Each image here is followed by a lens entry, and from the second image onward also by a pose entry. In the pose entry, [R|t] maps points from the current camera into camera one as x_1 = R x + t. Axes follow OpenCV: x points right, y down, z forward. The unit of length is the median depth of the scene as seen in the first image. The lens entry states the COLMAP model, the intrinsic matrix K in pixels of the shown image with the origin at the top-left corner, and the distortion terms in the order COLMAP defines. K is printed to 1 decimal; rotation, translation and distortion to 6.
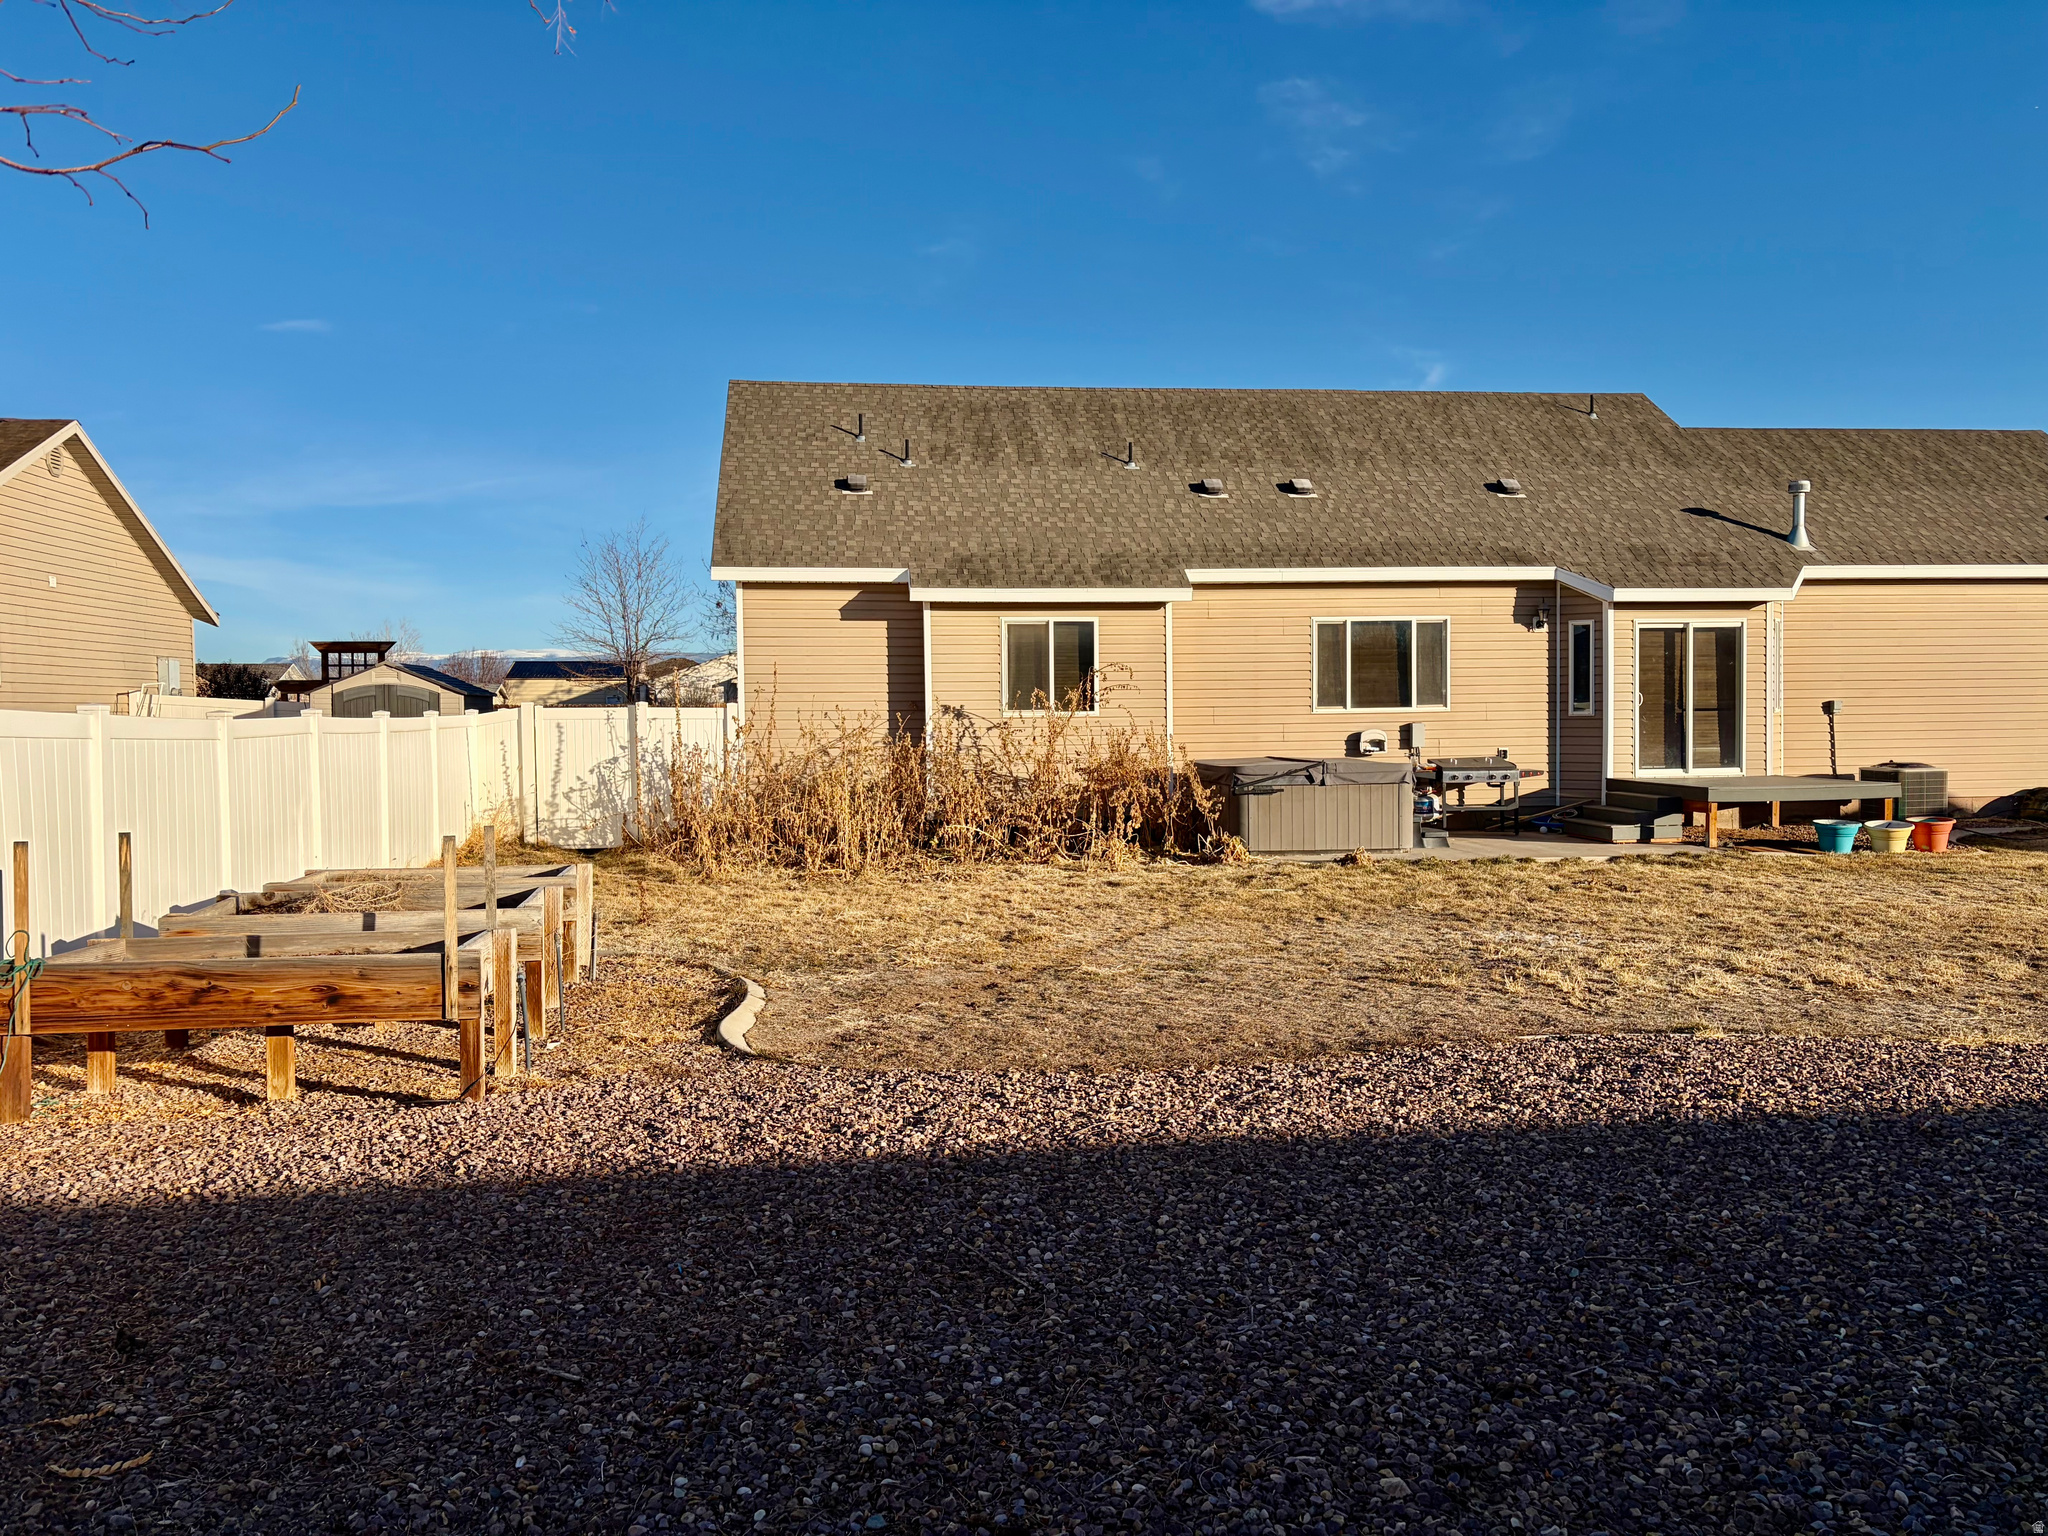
lens RADIAL K [[1547.6, 0, 1018.8], [0, 1547.6, 760.3], [0, 0, 1]] dist [0.049930, -0.053686]
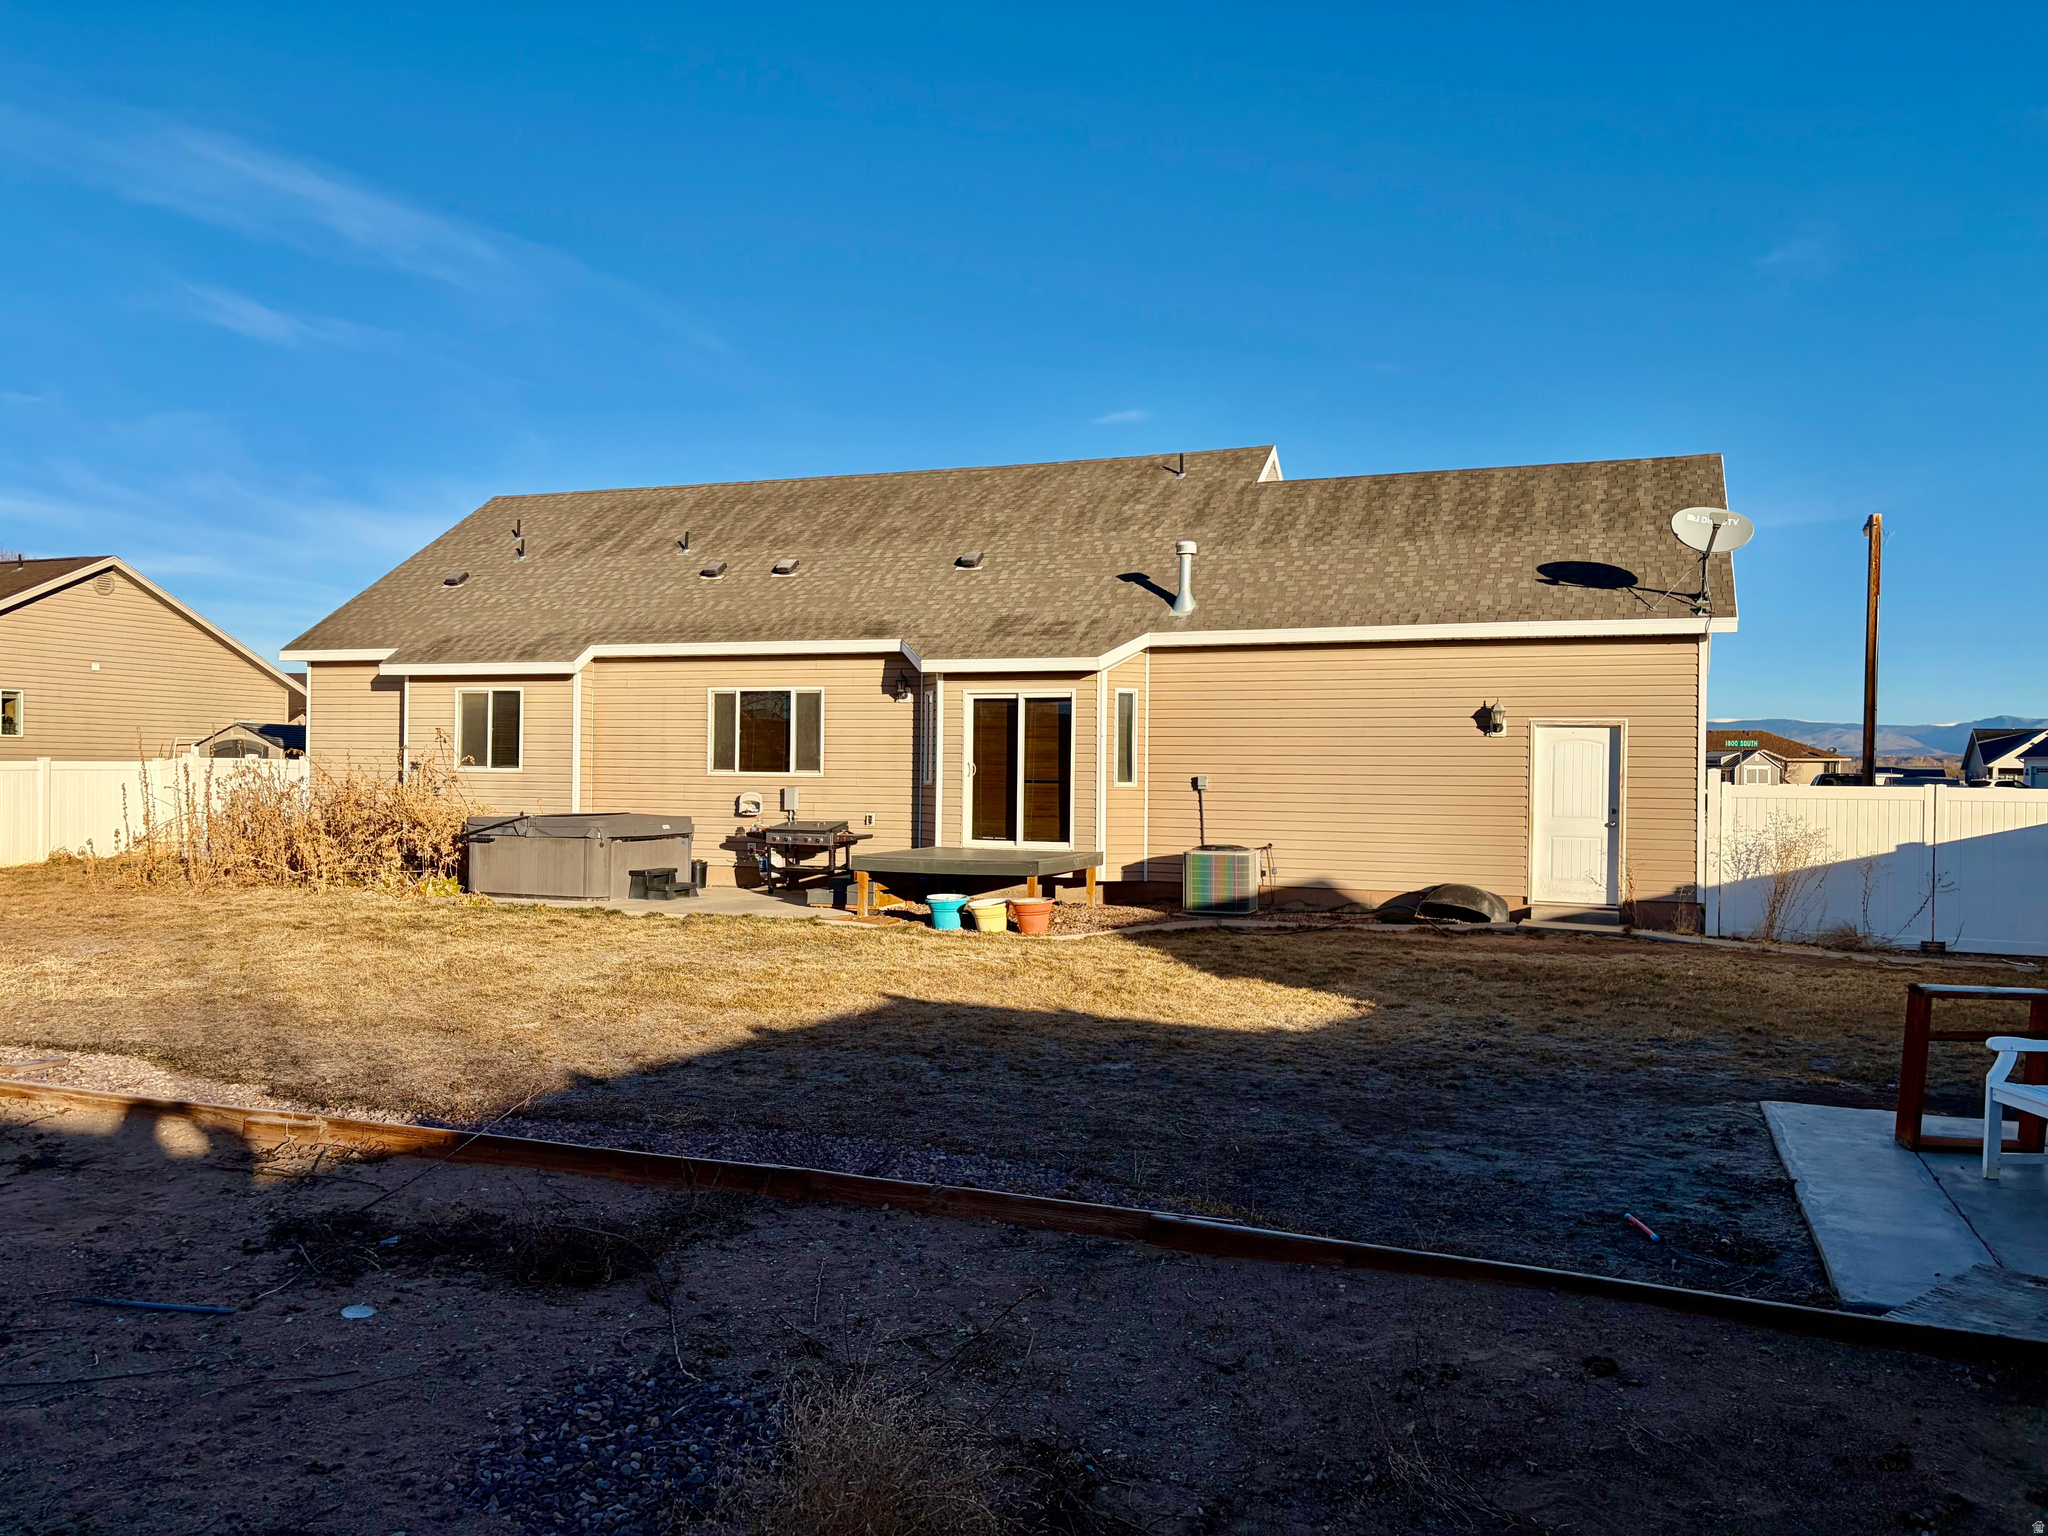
lens RADIAL K [[1547.6, 0, 1027.8], [0, 1547.6, 778.3], [0, 0, 1]] dist [0.049930, -0.053686]
pose [[0.875132, 0.024491, -0.483264, 0.905193], [-0.040200, 0.998946, -0.022173, -0.013373], [0.482212, 0.038832, 0.875194, 0.153762]]
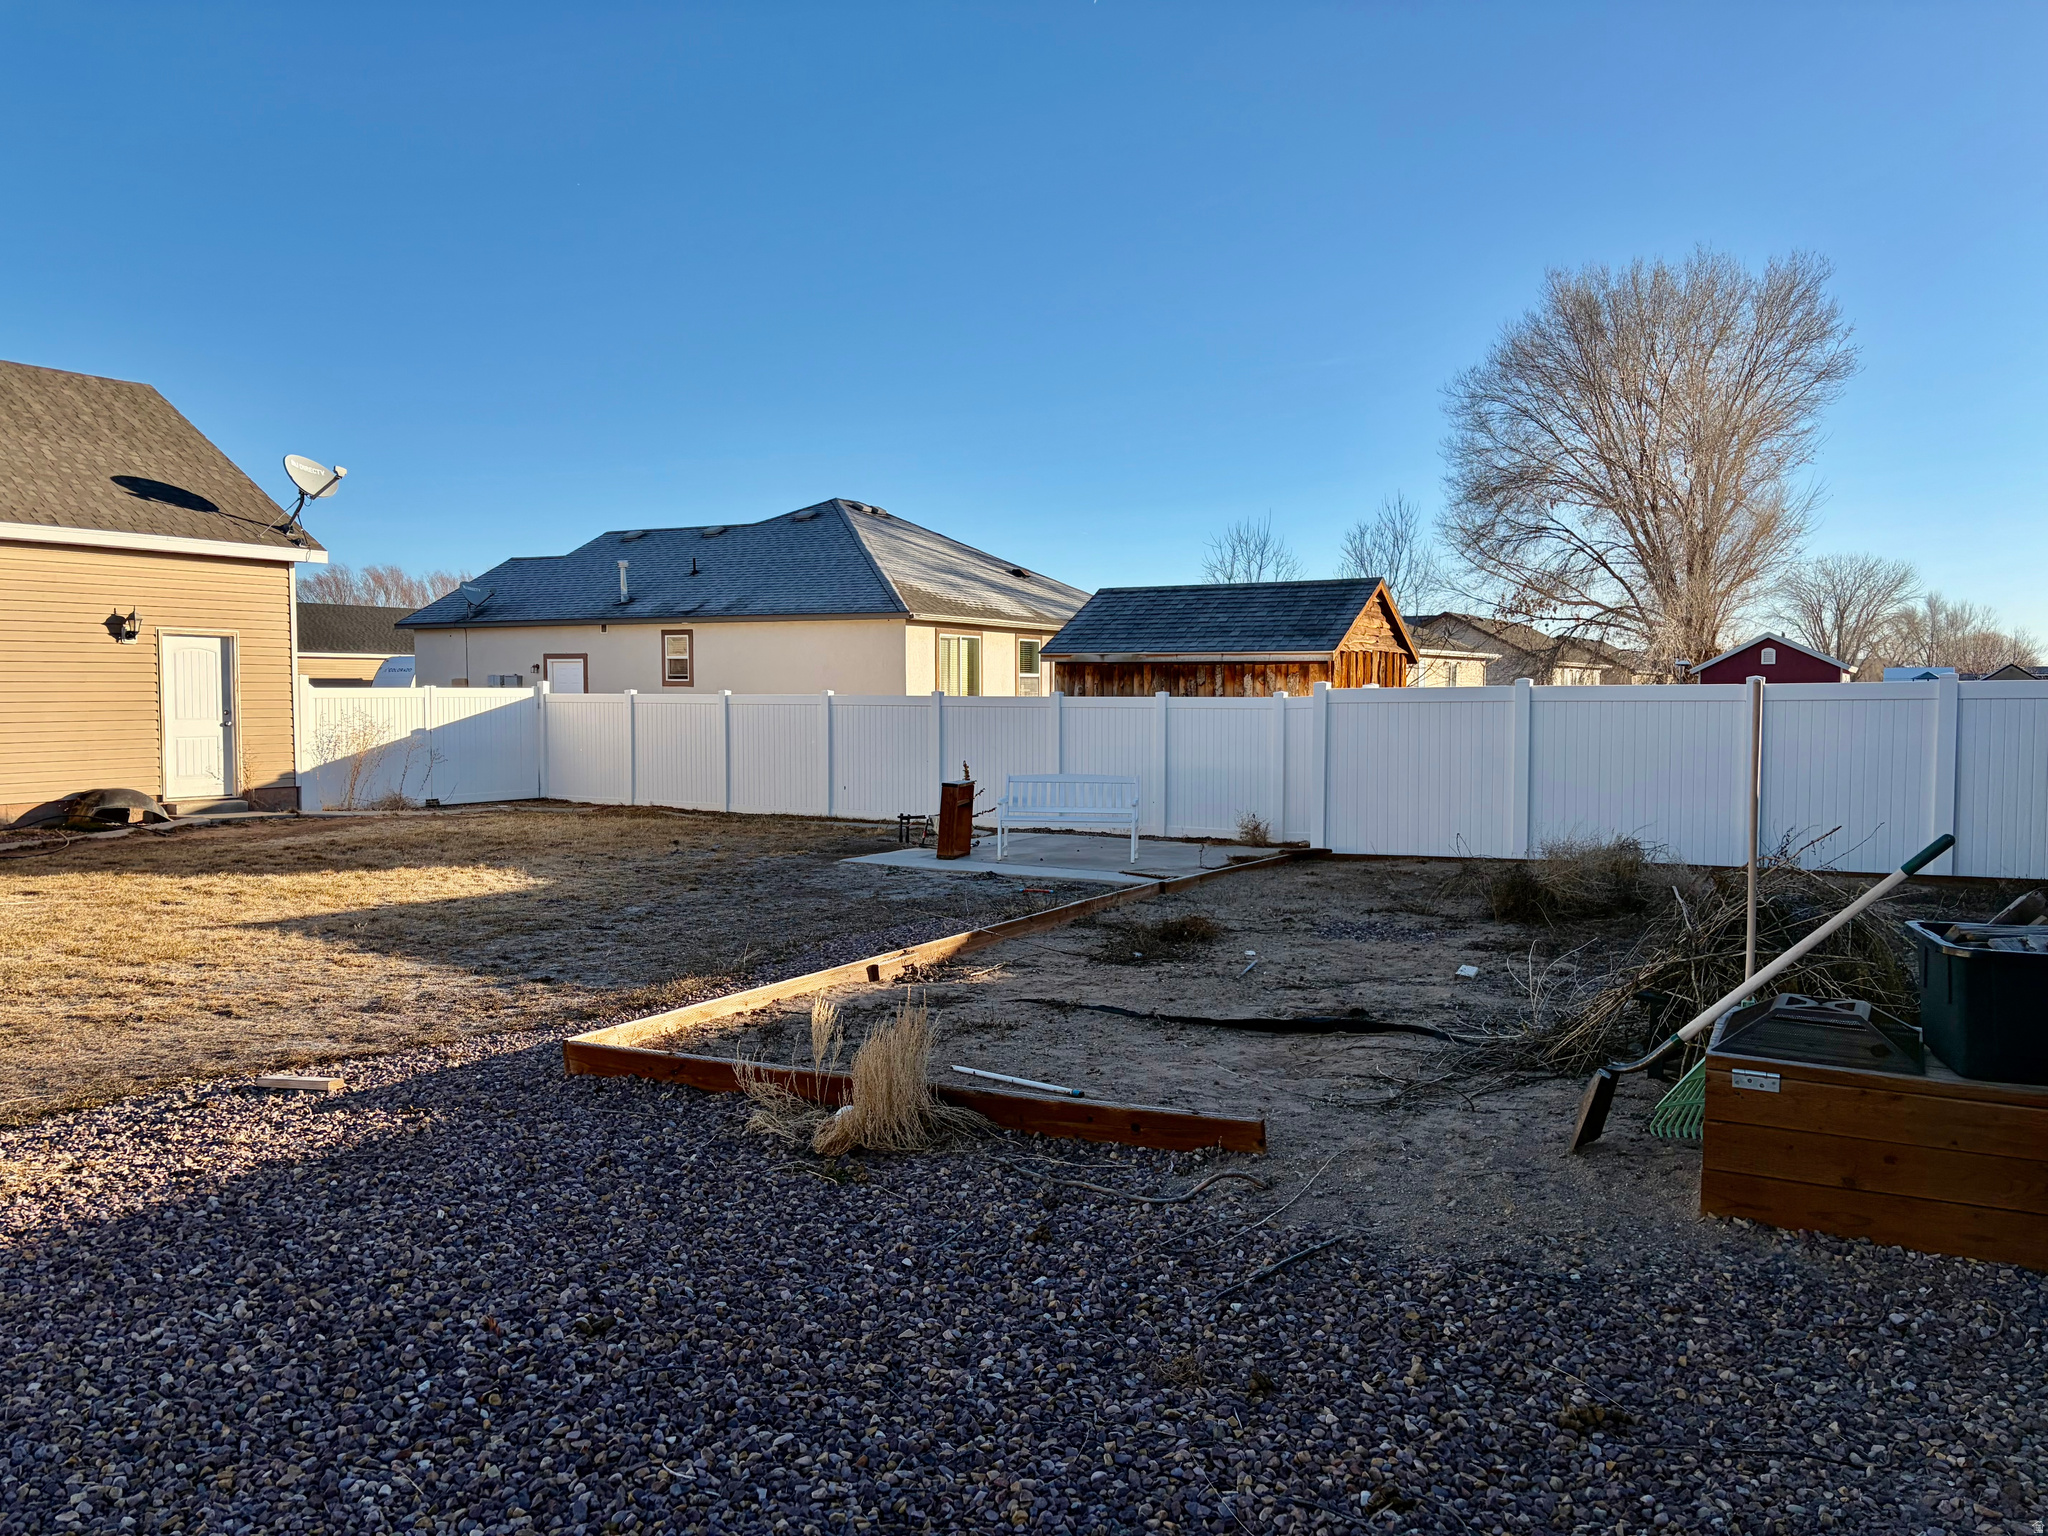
lens RADIAL K [[1547.6, 0, 1028.7], [0, 1547.6, 772.8], [0, 0, 1]] dist [0.049930, -0.053686]
pose [[0.596993, -0.027713, 0.801768, 0.283505], [0.010455, 0.999587, 0.026765, -0.010308], [-0.802178, -0.007596, 0.597036, 0.076976]]
